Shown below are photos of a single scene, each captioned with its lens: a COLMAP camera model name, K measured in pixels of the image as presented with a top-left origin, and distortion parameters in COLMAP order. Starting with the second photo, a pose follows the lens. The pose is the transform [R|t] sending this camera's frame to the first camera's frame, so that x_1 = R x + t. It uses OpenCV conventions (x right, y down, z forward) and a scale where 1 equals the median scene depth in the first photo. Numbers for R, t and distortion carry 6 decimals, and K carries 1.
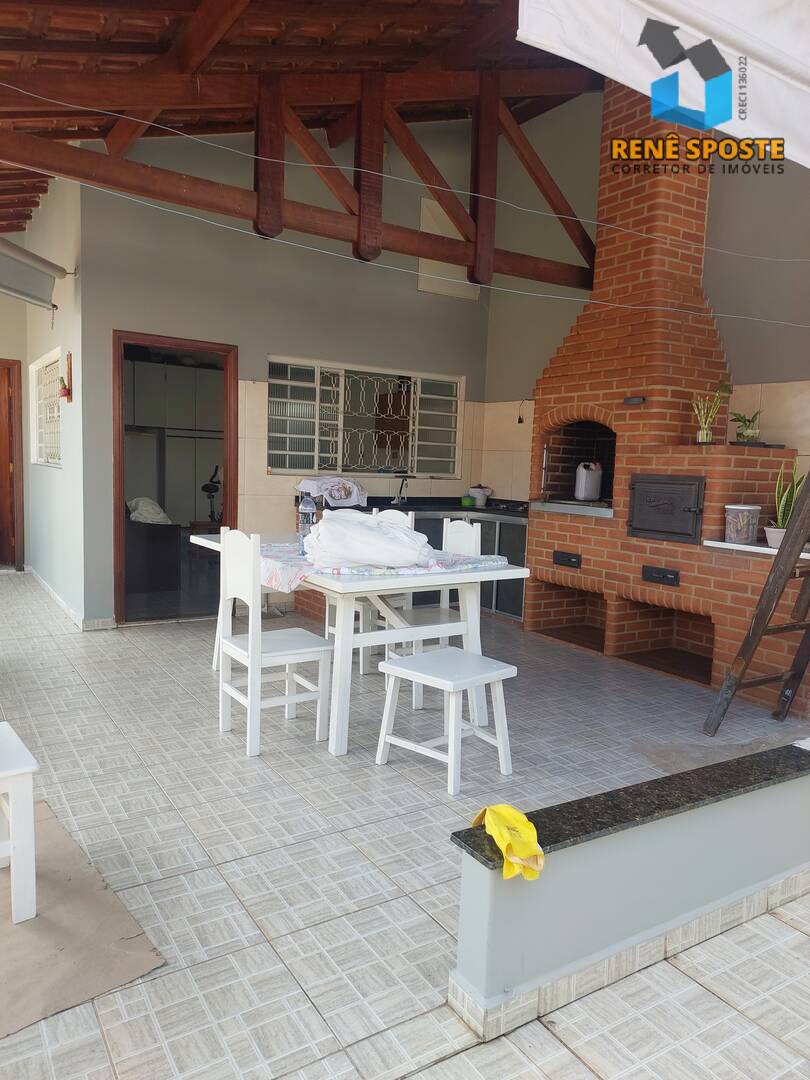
lens RADIAL K [[783.0, 0, 400.6], [0, 783.0, 545.4], [0, 0, 1]] dist [0.057787, -0.031257]
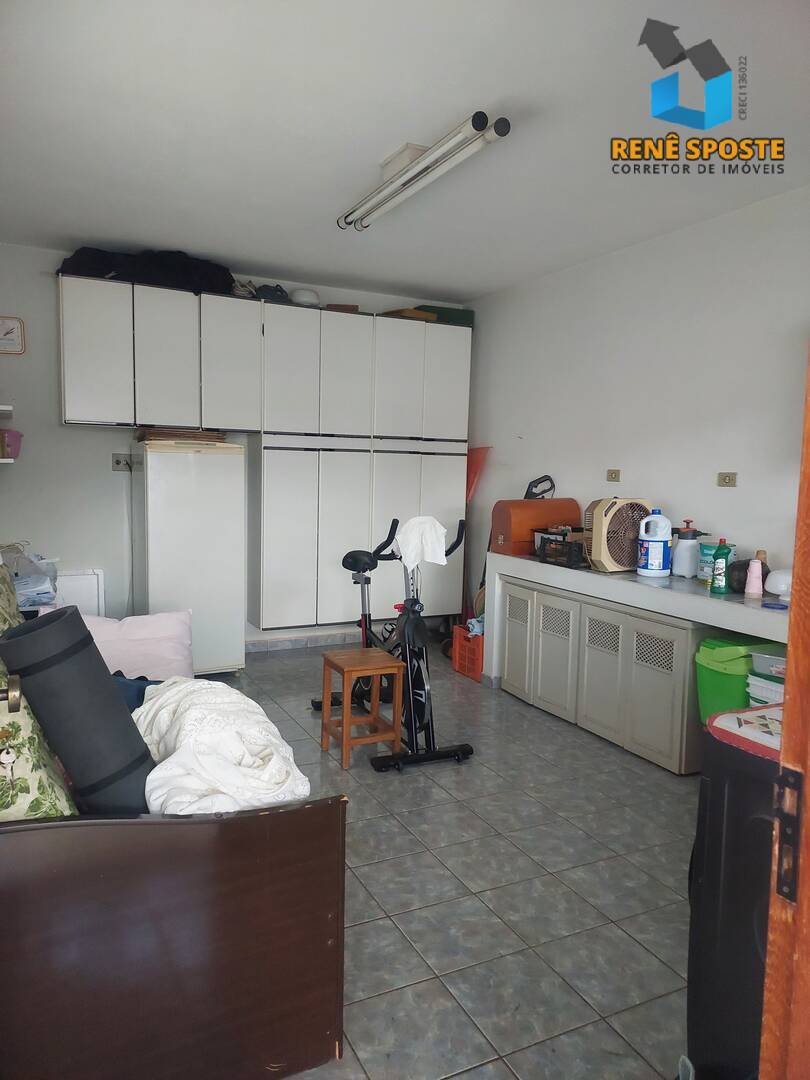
lens RADIAL K [[783.0, 0, 403.6], [0, 783.0, 539.5], [0, 0, 1]] dist [0.057787, -0.031257]
pose [[0.995576, -0.007792, -0.093633, -0.176549], [0.005745, 0.999739, -0.022119, -0.075473], [0.093780, 0.021483, 0.995361, 0.557355]]
